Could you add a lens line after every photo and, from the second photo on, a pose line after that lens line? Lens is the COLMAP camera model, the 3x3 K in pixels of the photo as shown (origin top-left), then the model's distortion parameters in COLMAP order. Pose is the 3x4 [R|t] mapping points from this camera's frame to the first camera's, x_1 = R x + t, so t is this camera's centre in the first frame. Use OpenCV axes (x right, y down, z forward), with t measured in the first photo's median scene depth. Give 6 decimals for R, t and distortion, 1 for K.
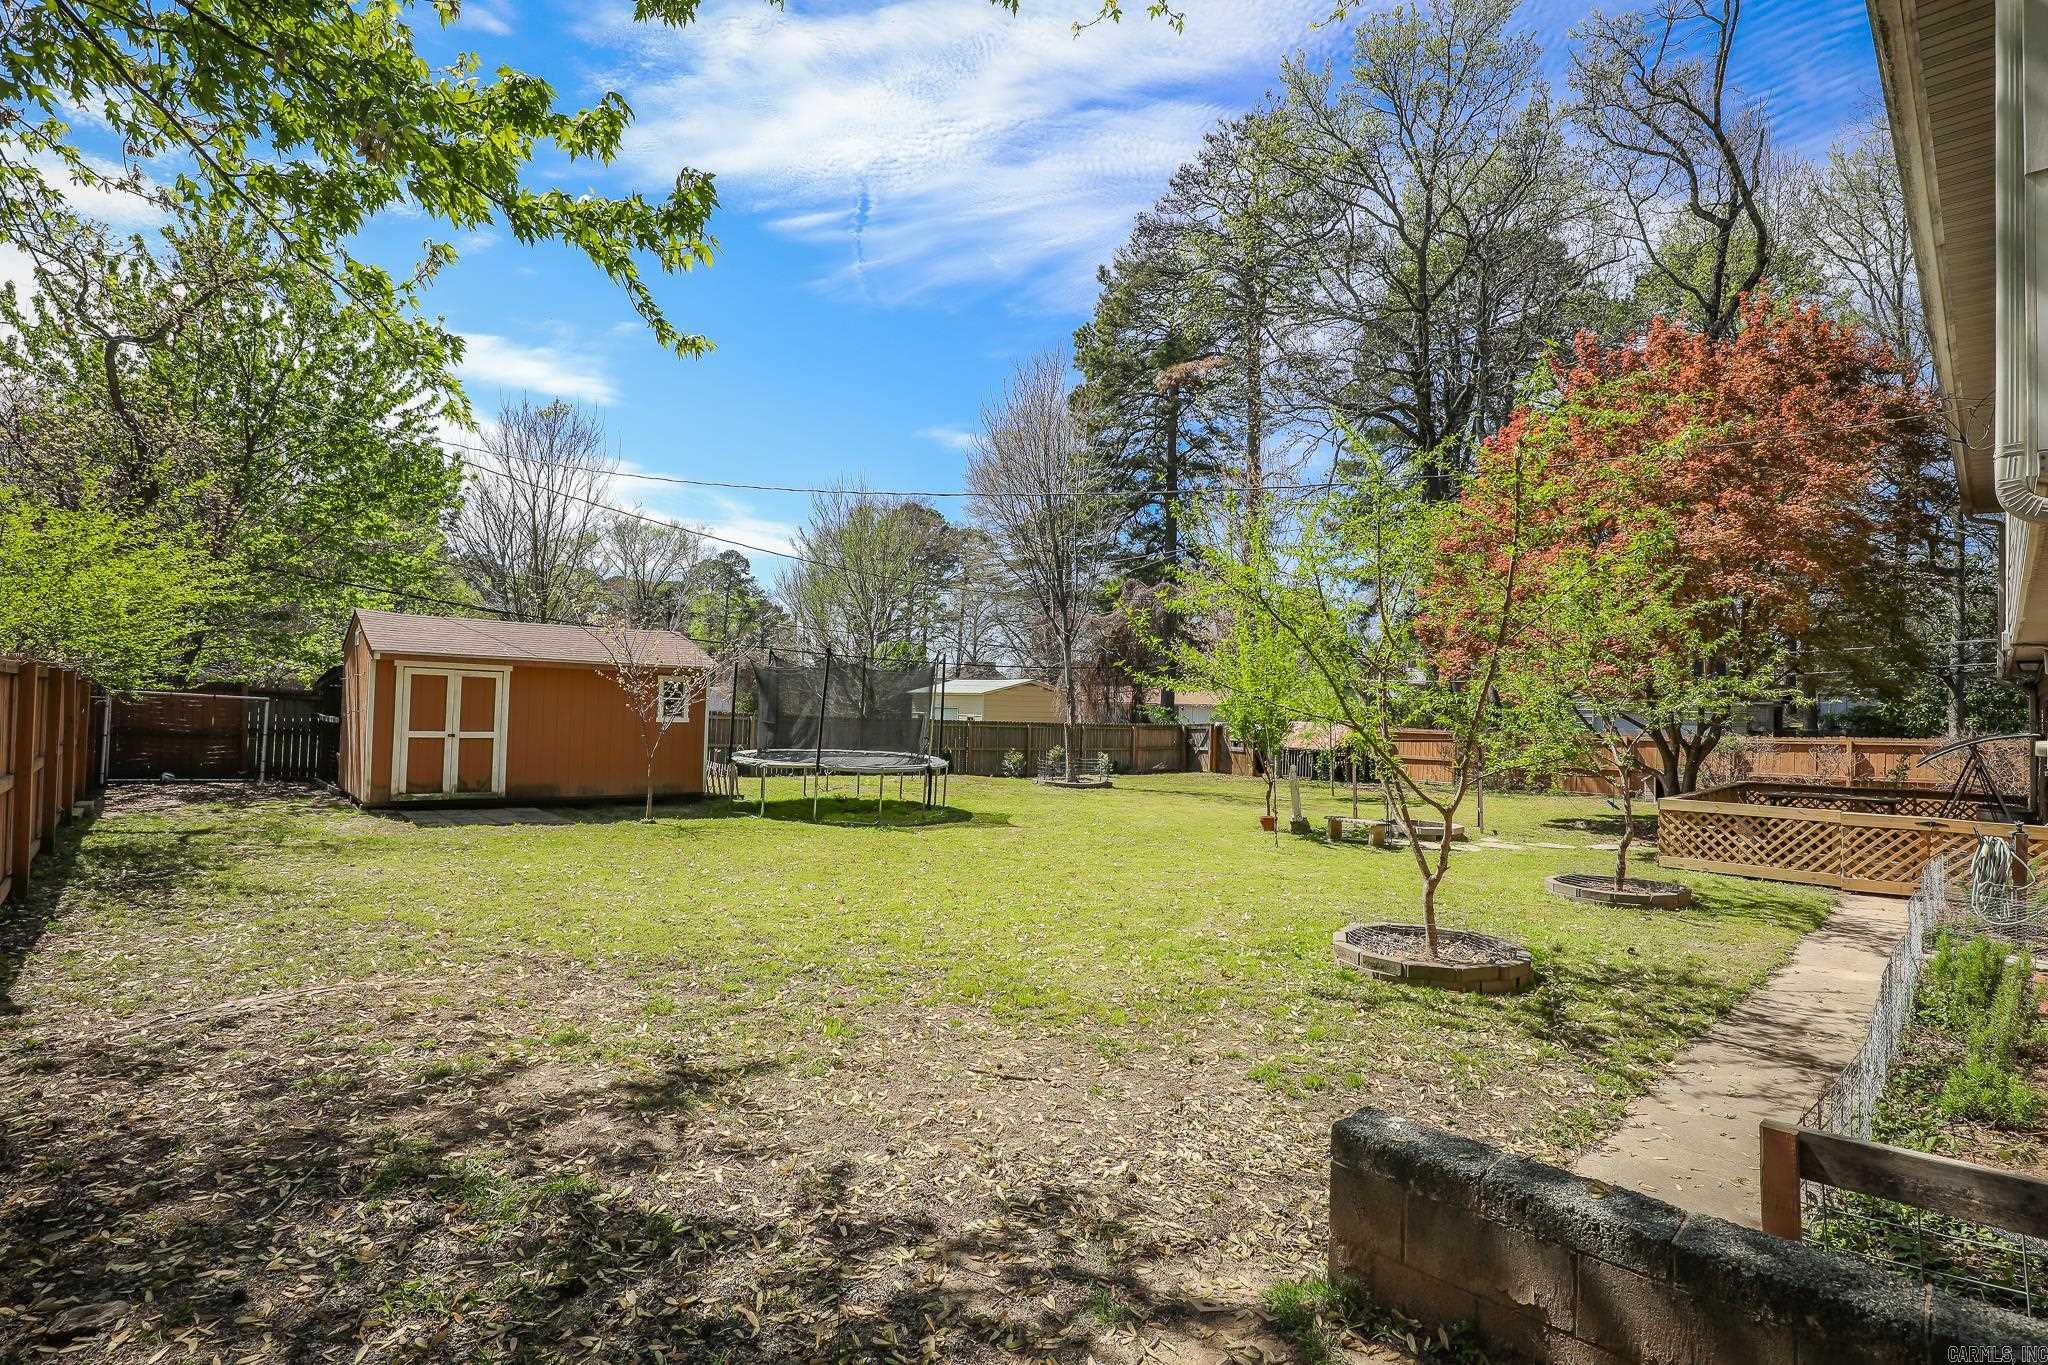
lens RADIAL K [[951.7, 0, 1017.7], [0, 951.7, 687.2], [0, 0, 1]] dist [-0.034879, -0.000090]
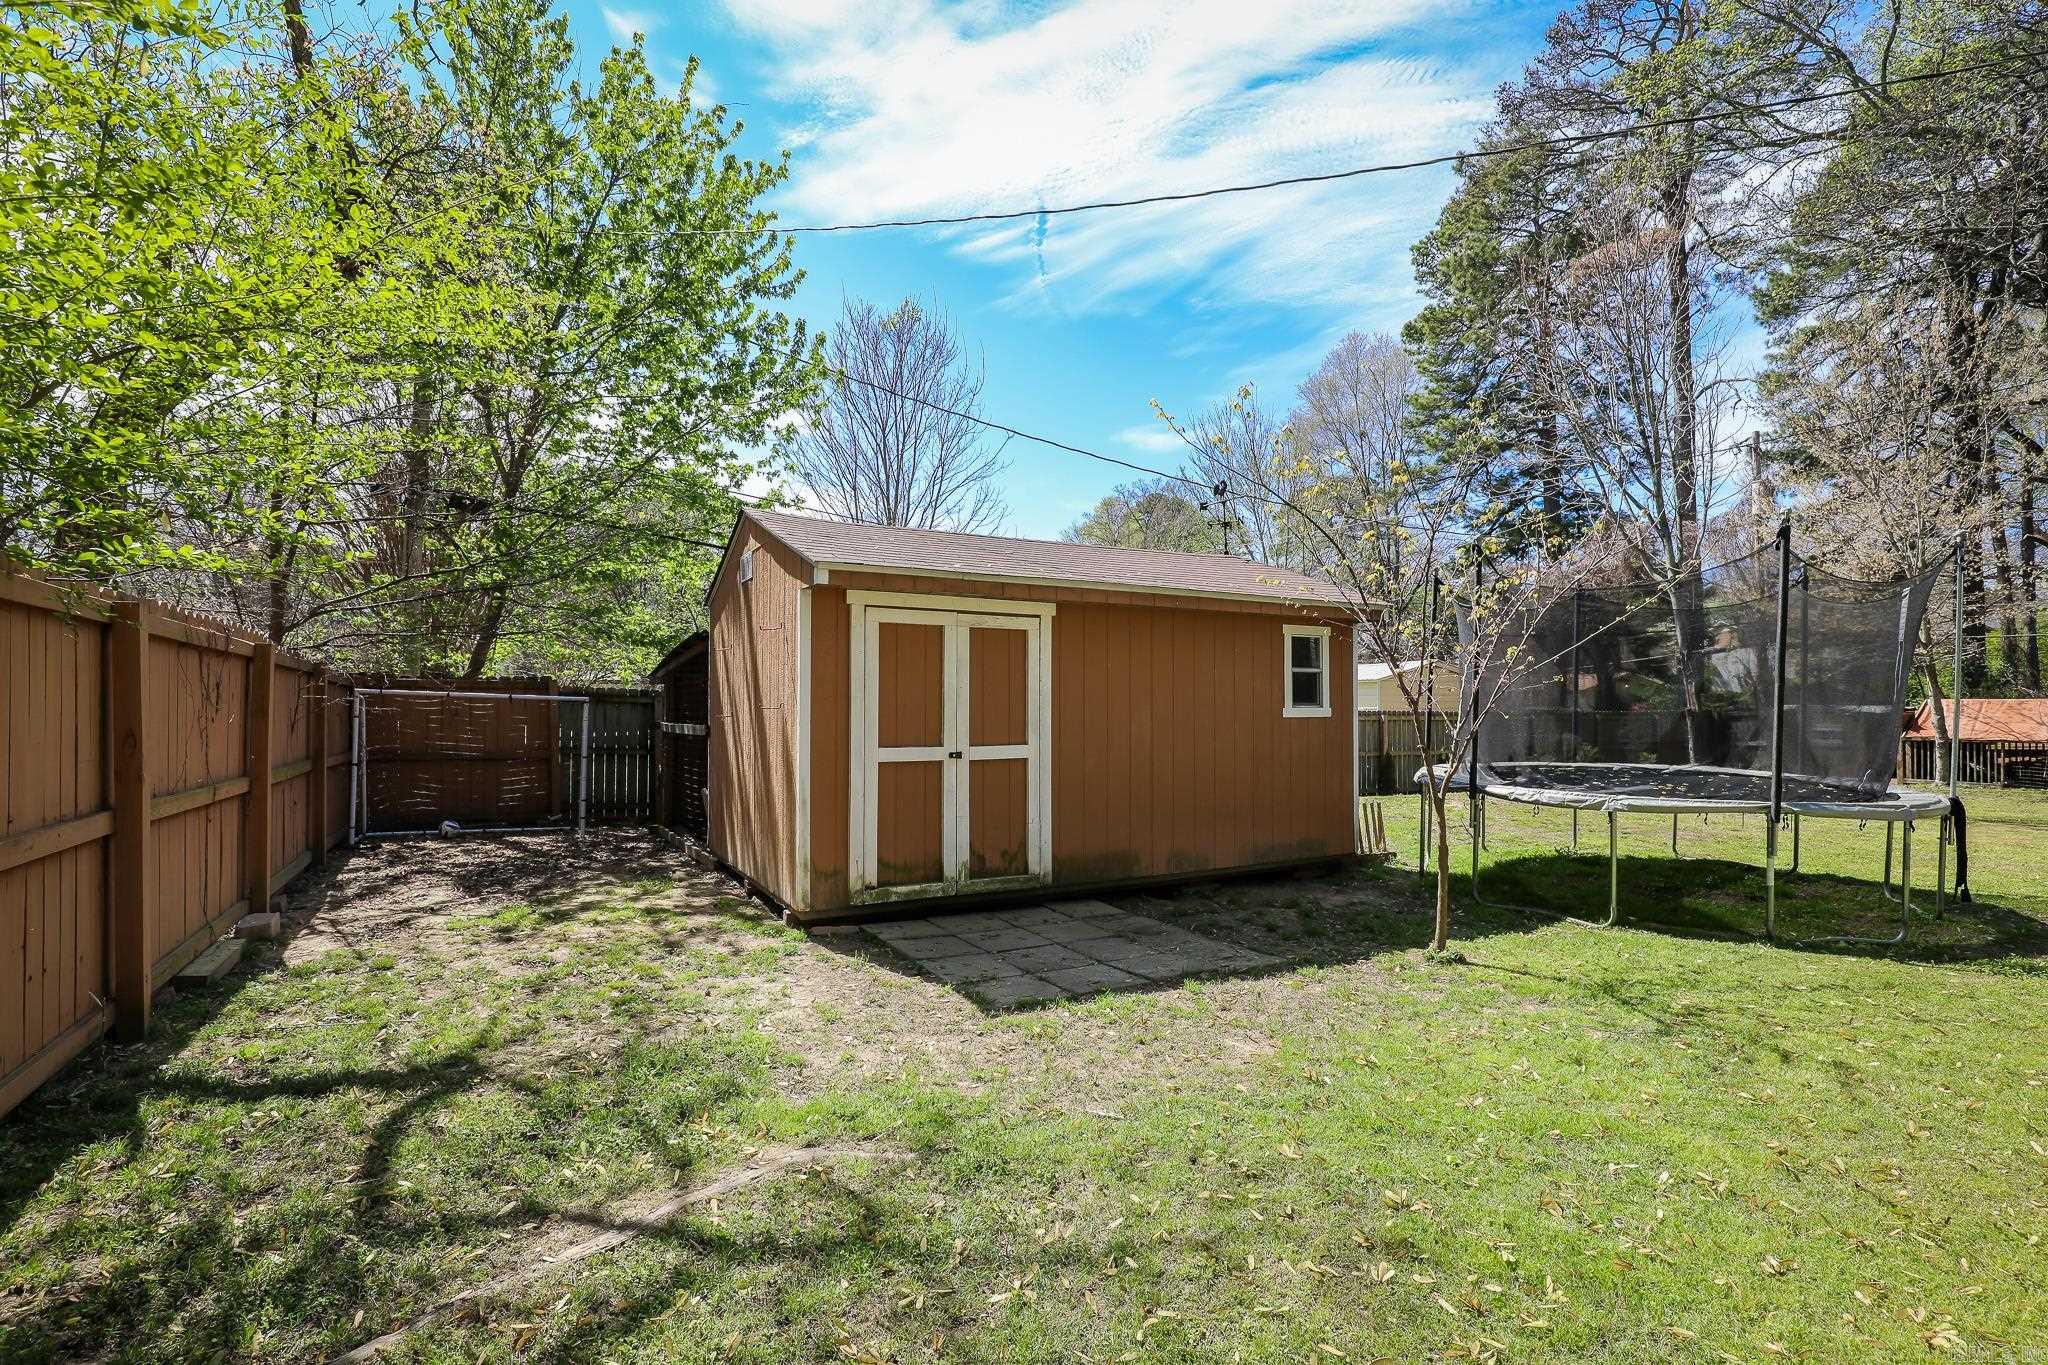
lens RADIAL K [[950.9, 0, 1025.7], [0, 950.9, 690.5], [0, 0, 1]] dist [-0.032924, 0.008113]
pose [[0.972450, -0.034051, -0.230611, -0.444214], [0.034568, 0.999401, -0.001798, 0.020929], [0.230535, -0.006223, 0.973044, 0.535788]]
